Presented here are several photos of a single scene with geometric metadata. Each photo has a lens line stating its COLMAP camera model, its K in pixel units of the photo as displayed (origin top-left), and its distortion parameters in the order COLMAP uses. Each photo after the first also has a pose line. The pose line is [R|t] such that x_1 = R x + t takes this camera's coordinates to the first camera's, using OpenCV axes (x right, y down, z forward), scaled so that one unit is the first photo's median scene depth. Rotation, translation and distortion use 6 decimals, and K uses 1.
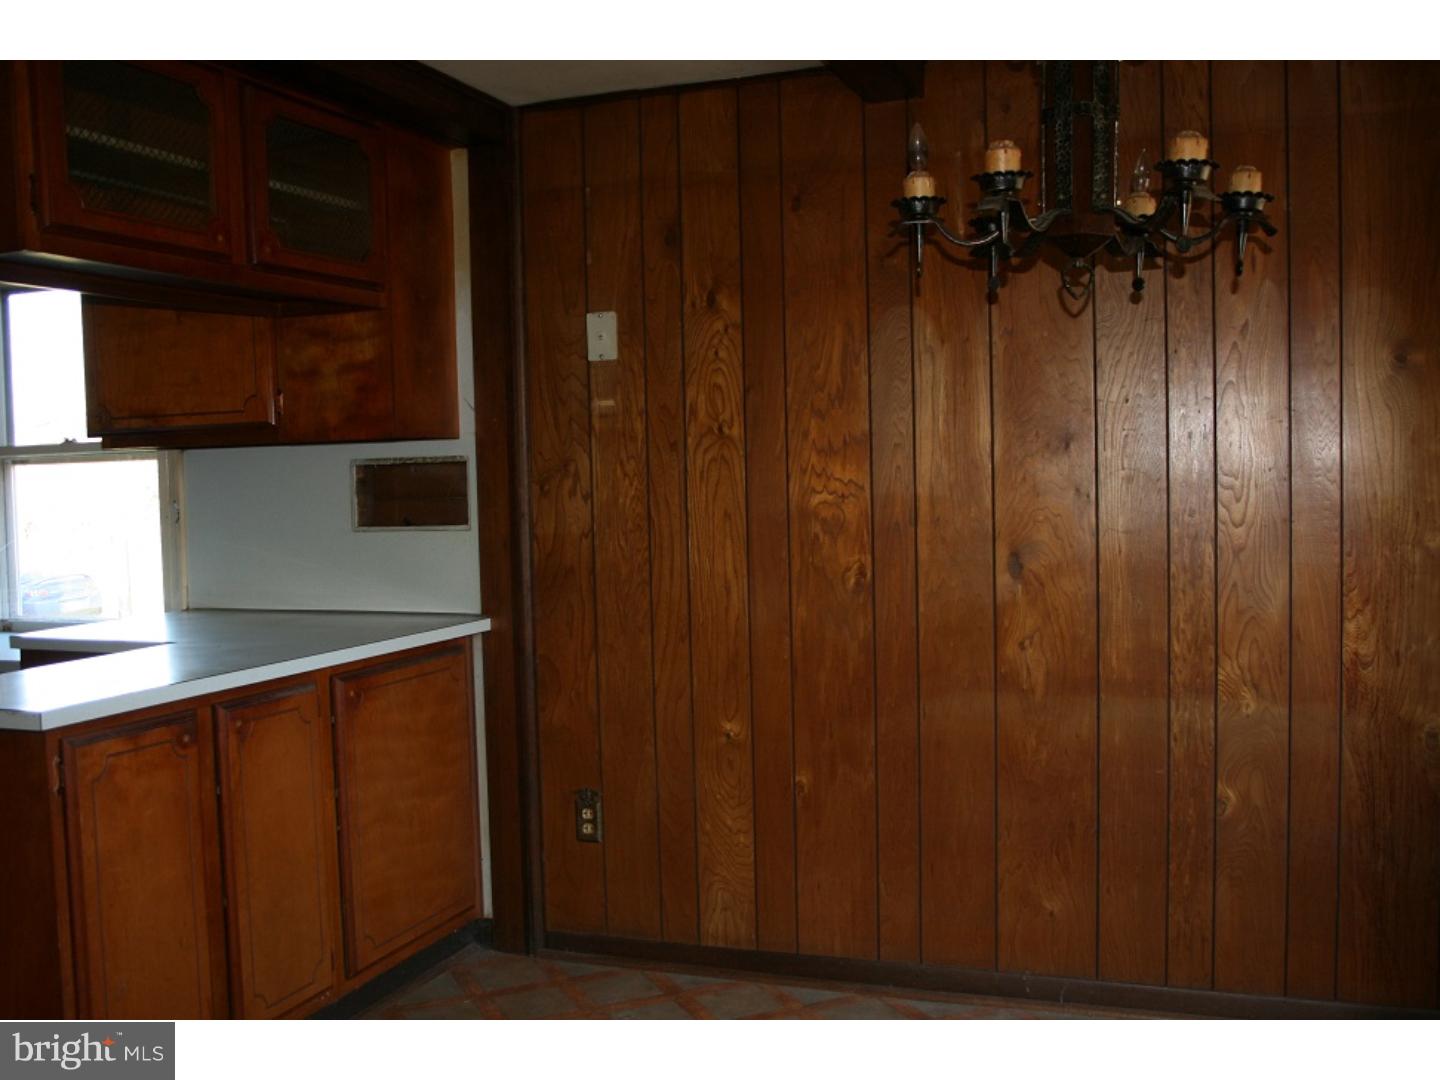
lens RADIAL K [[1388.6, 0, 720.0], [0, 1388.6, 540.0], [0, 0, 1]] dist [-0.075565, 0.012516]
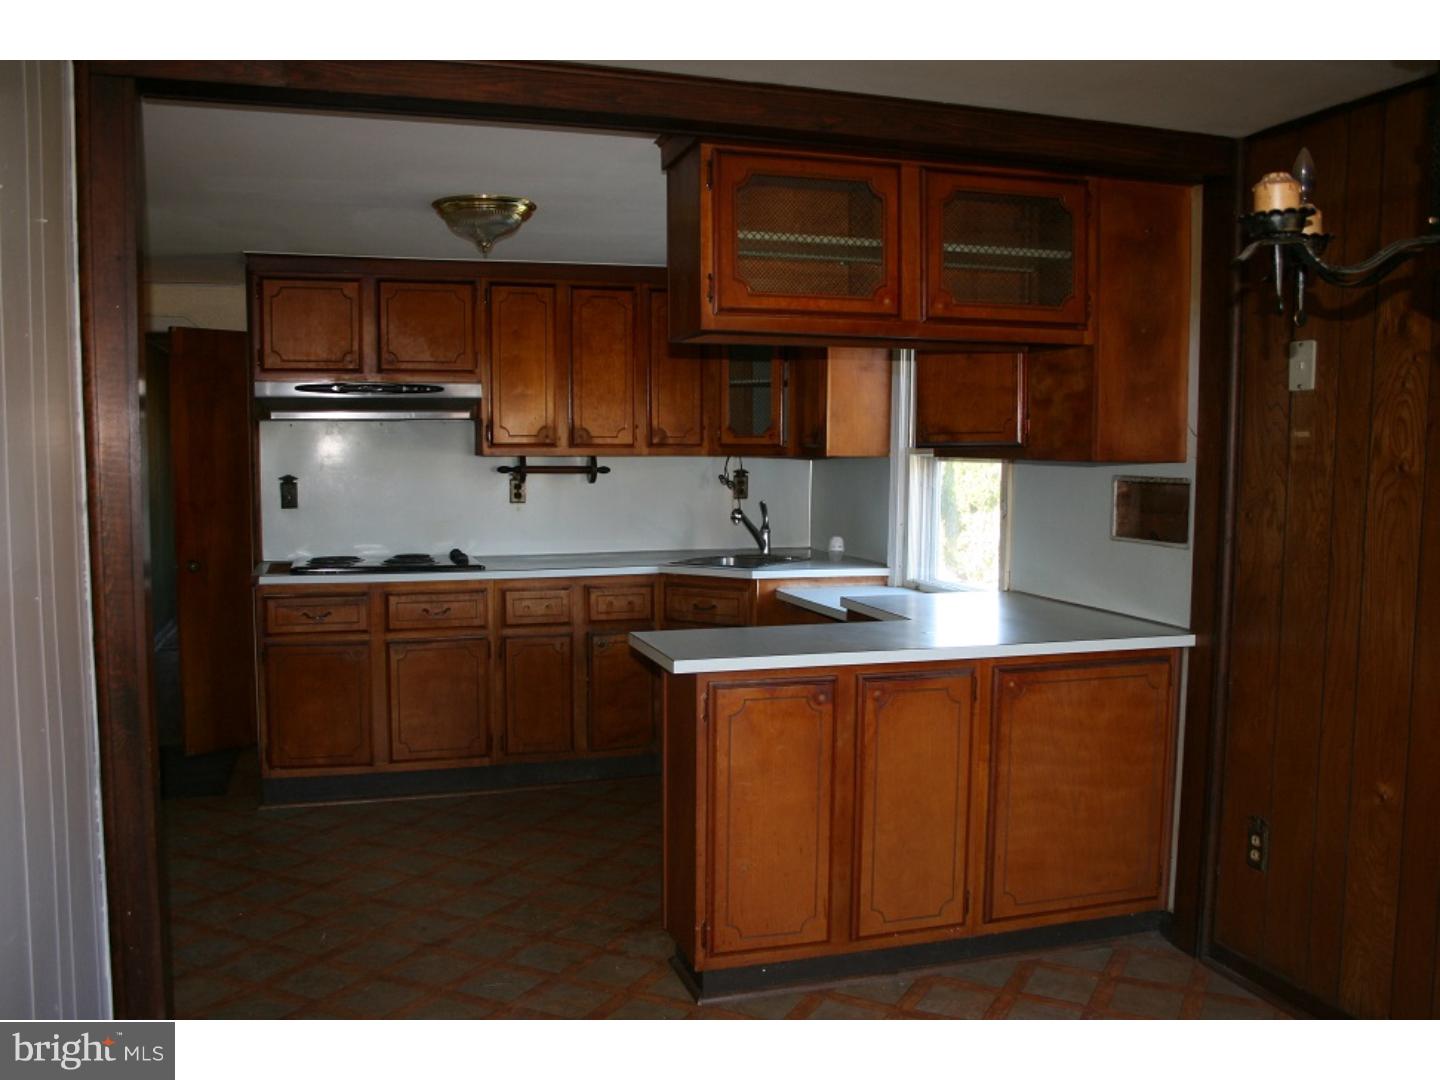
lens RADIAL K [[1247.8, 0, 720.0], [0, 1247.8, 540.0], [0, 0, 1]] dist [-0.175350, 0.184850]
pose [[0.619663, 0.088270, -0.779888, 0.341899], [-0.062556, 0.996049, 0.063031, -0.053362], [0.782371, 0.009729, 0.622737, 0.151451]]
